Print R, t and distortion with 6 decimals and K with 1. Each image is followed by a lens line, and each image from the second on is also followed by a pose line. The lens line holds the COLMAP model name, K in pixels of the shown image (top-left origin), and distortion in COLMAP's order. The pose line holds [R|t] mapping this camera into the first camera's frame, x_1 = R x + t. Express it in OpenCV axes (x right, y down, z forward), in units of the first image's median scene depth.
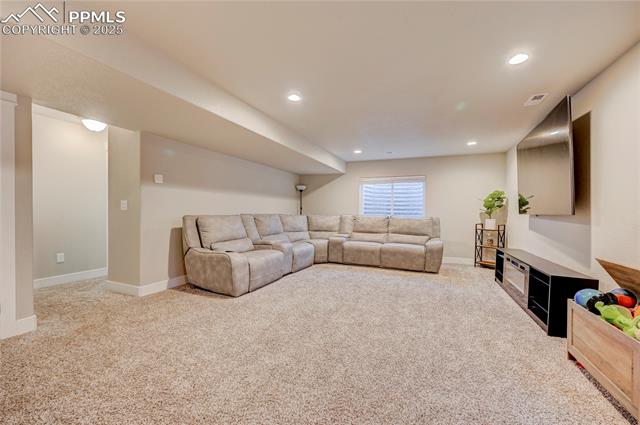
lens RADIAL K [[255.0, 0, 320.0], [0, 255.0, 212.5], [0, 0, 1]] dist [0.000877, 0.000068]
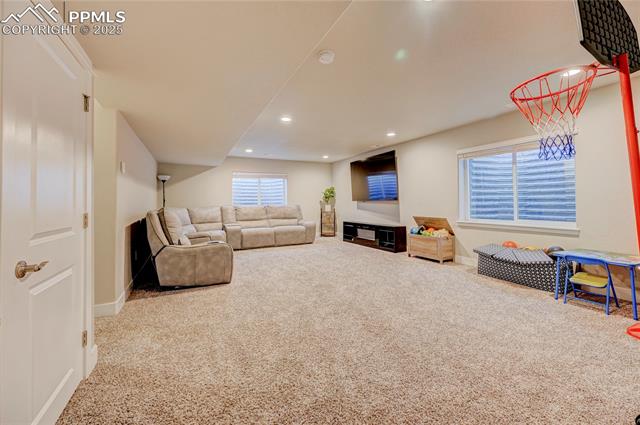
lens RADIAL K [[263.5, 0, 320.4], [0, 263.5, 198.3], [0, 0, 1]] dist [-0.000028, -0.000003]
pose [[0.648083, -0.012924, 0.761460, -0.580822], [0.028064, 0.999582, -0.006920, -0.004985], [-0.761052, 0.025854, 0.648175, -0.015797]]
